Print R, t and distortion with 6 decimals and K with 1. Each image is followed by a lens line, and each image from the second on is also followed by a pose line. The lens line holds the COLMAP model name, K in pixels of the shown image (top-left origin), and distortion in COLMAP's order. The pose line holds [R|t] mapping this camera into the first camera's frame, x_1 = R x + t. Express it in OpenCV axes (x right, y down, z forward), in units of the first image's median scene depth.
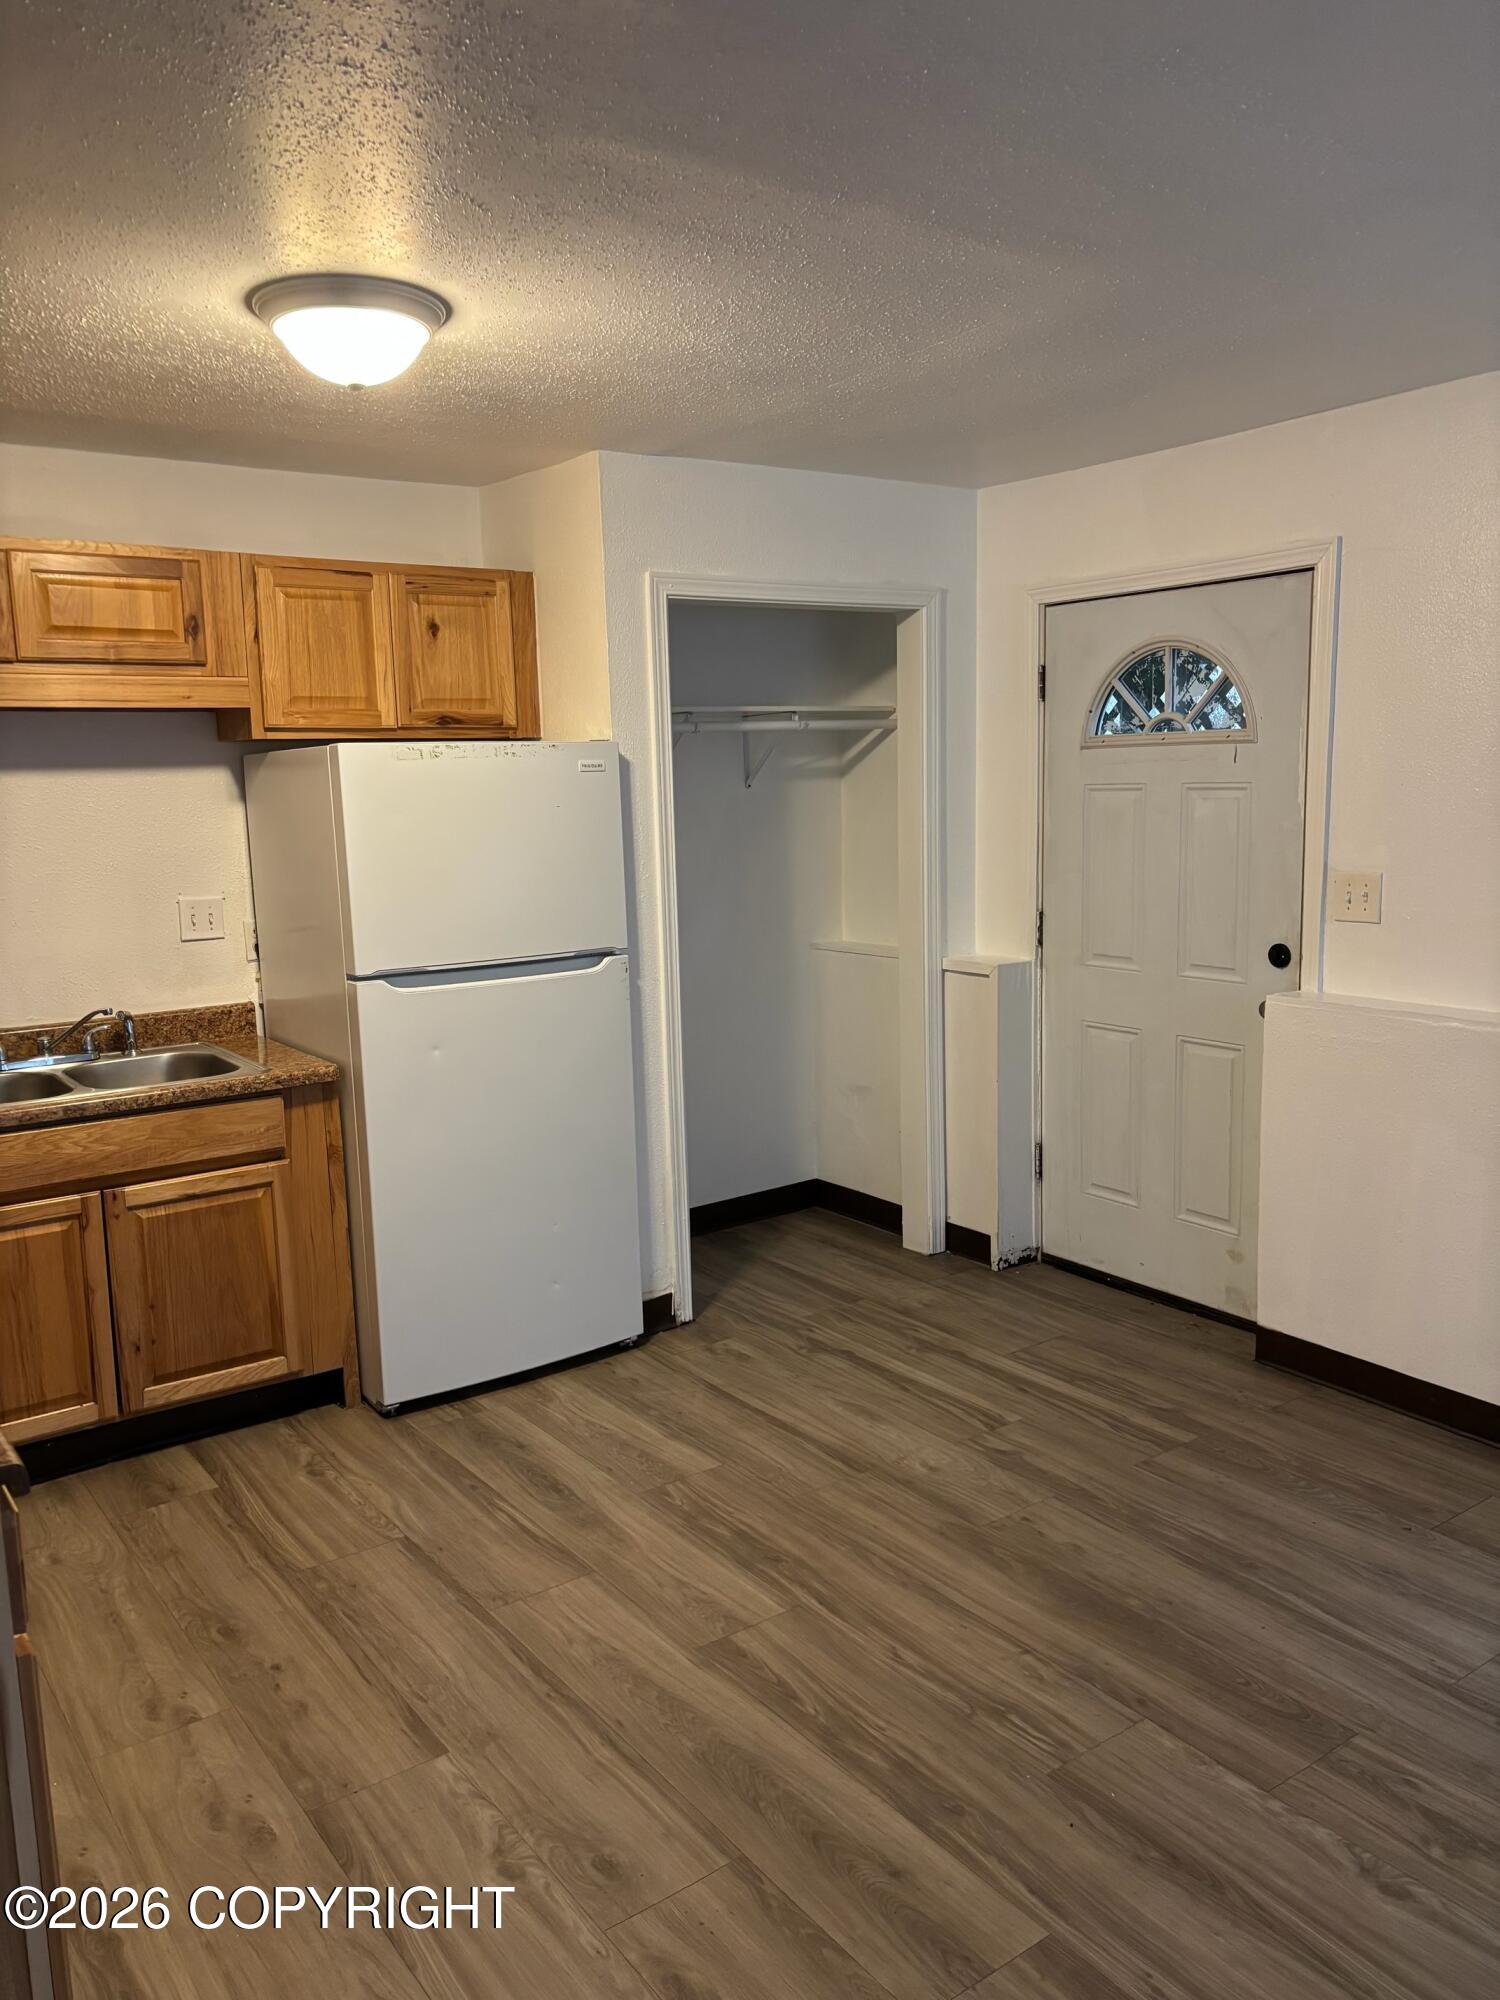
lens RADIAL K [[1533.8, 0, 760.0], [0, 1533.8, 1004.9], [0, 0, 1]] dist [0.025248, -0.010677]
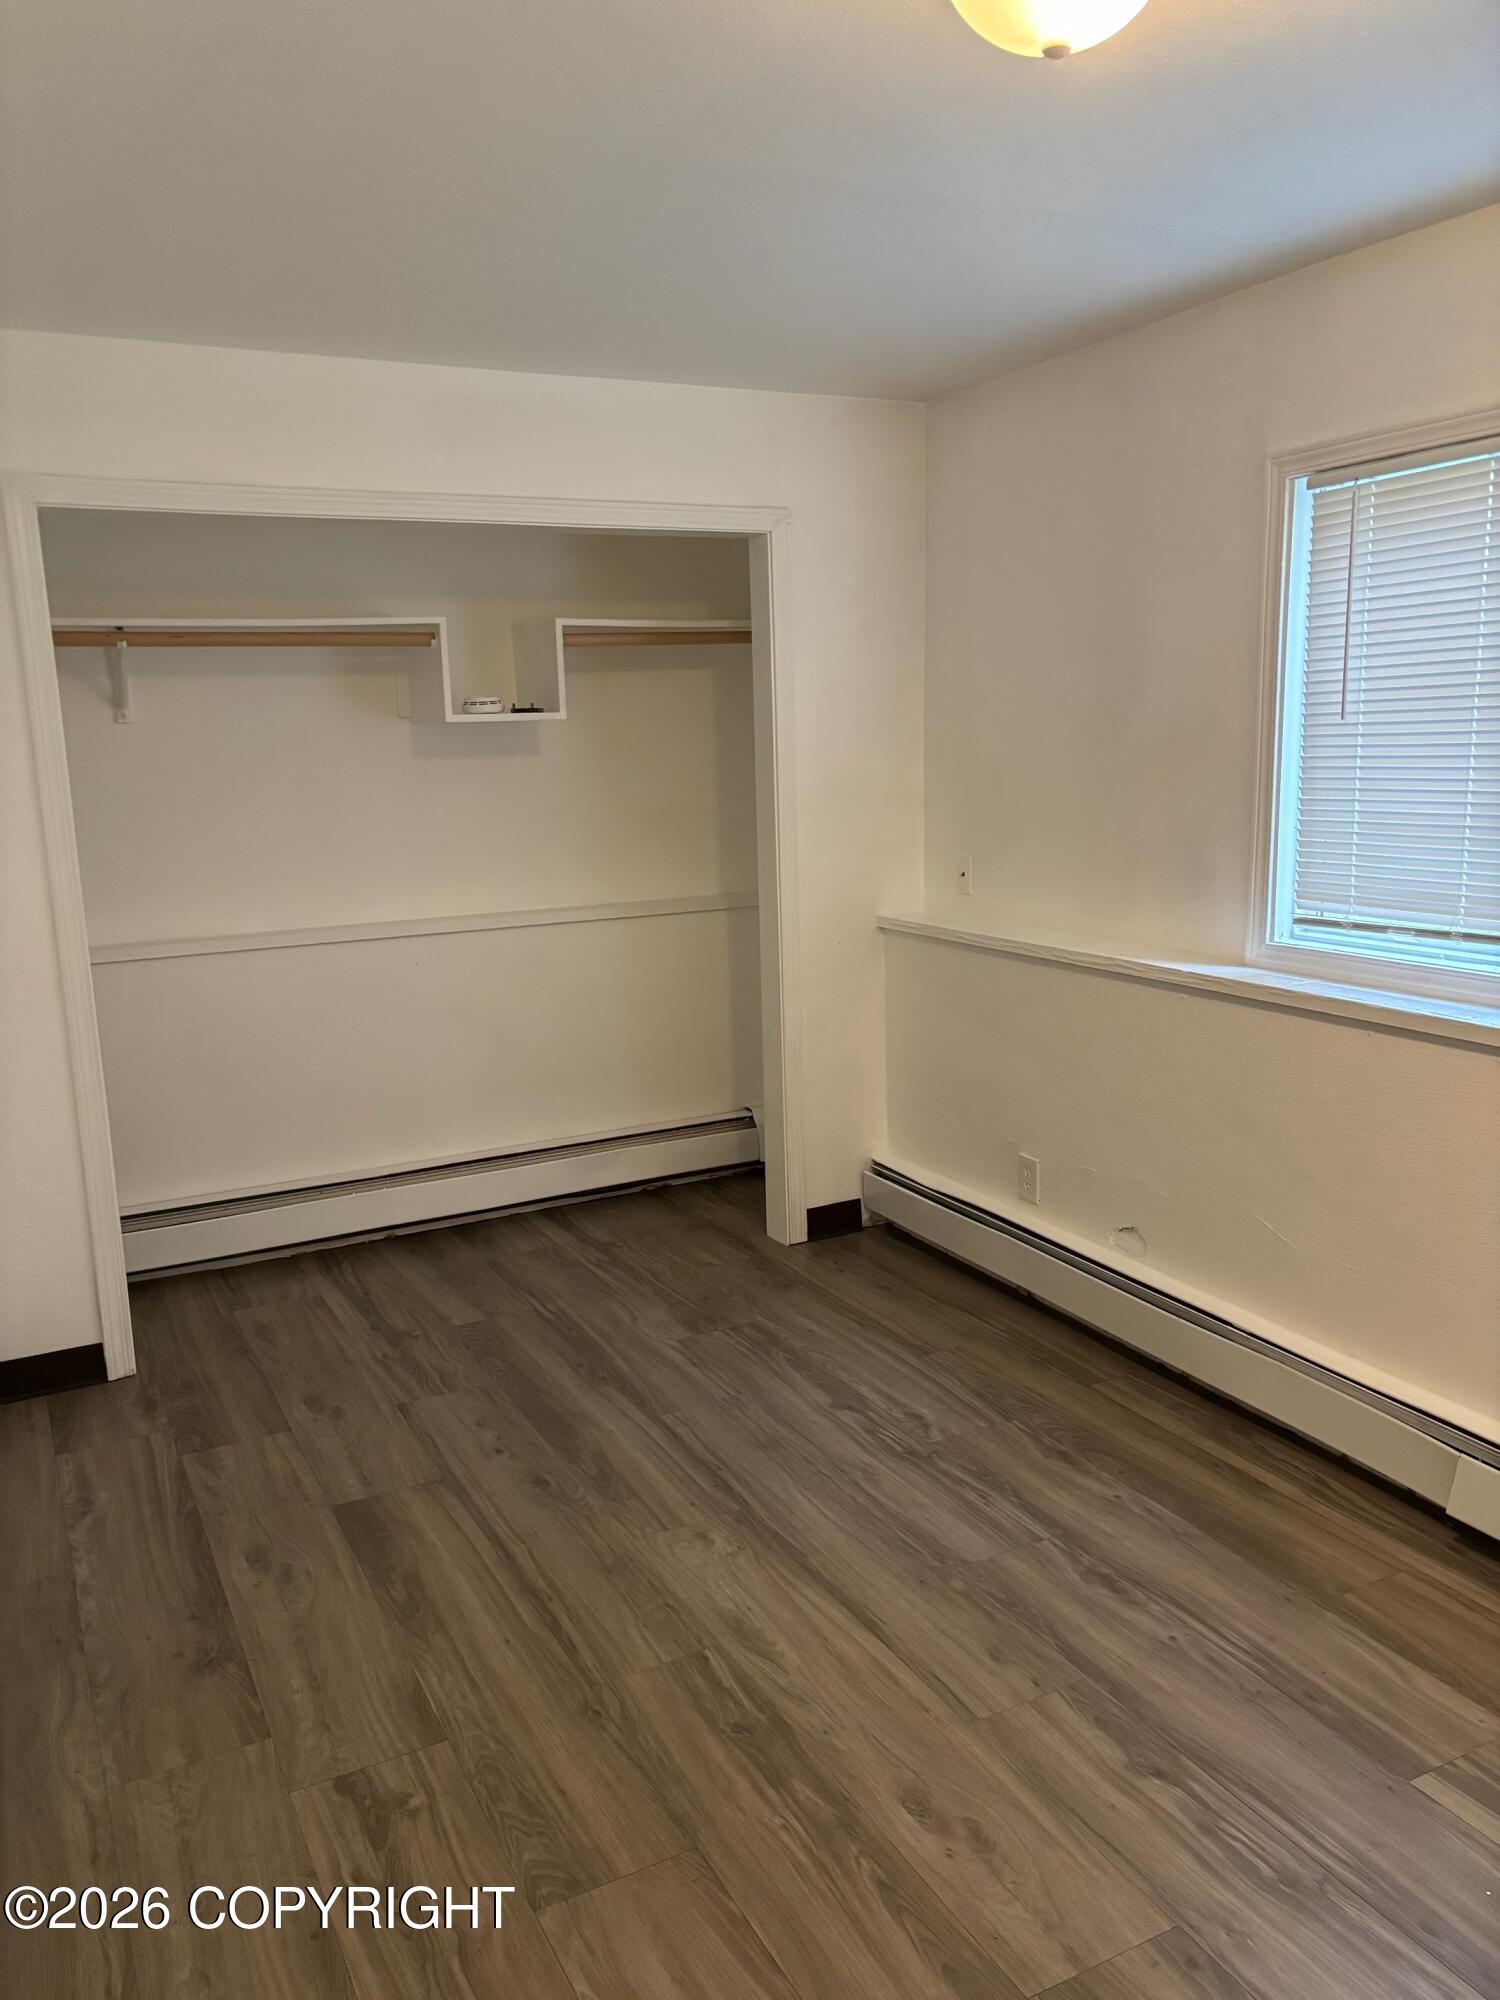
lens RADIAL K [[1533.8, 0, 748.9], [0, 1533.8, 1000.6], [0, 0, 1]] dist [0.025248, -0.010677]
pose [[-0.985335, 0.042015, 0.165376, -0.043981], [0.092913, 0.945033, 0.313498, -0.163712], [-0.143114, 0.324266, -0.935078, 1.196591]]
